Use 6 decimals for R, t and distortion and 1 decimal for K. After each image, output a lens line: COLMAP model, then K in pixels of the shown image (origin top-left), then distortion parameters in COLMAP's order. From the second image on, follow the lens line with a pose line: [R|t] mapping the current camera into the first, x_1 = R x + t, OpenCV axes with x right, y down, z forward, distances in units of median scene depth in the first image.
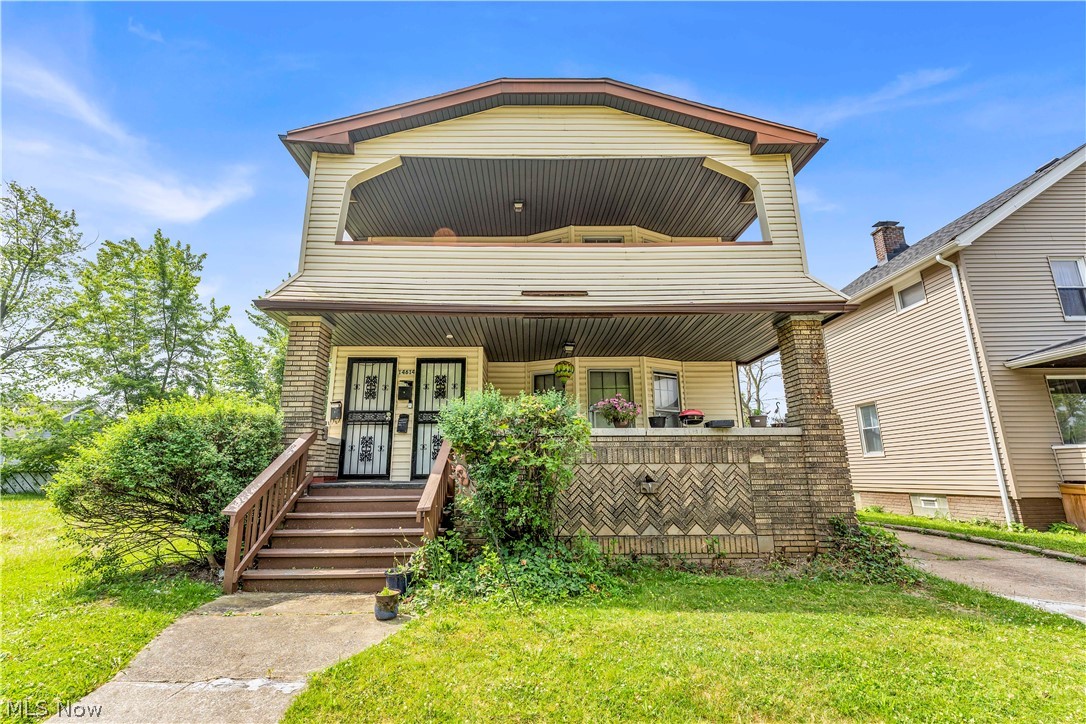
lens RADIAL K [[457.3, 0, 546.4], [0, 457.3, 372.2], [0, 0, 1]] dist [-0.001389, -0.000495]
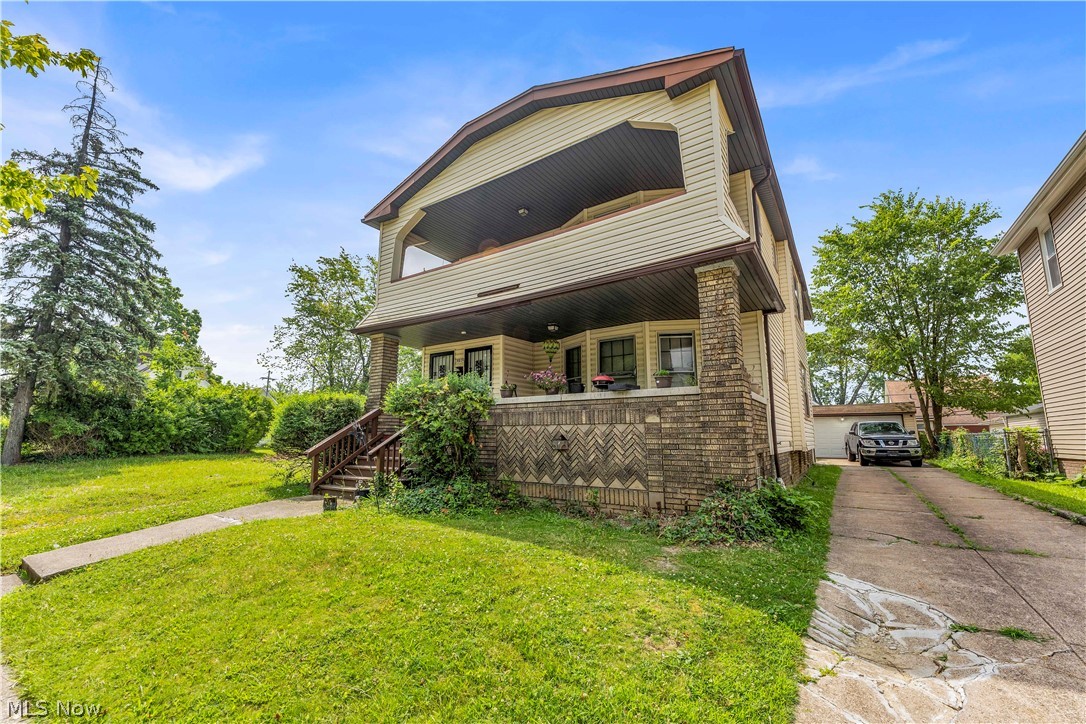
lens RADIAL K [[457.3, 0, 546.4], [0, 457.3, 372.2], [0, 0, 1]] dist [-0.001389, -0.000495]
pose [[0.812228, -0.076418, -0.578313, 0.870836], [0.121102, 0.991873, 0.039020, 0.016079], [0.570631, -0.101728, 0.814882, 0.037146]]
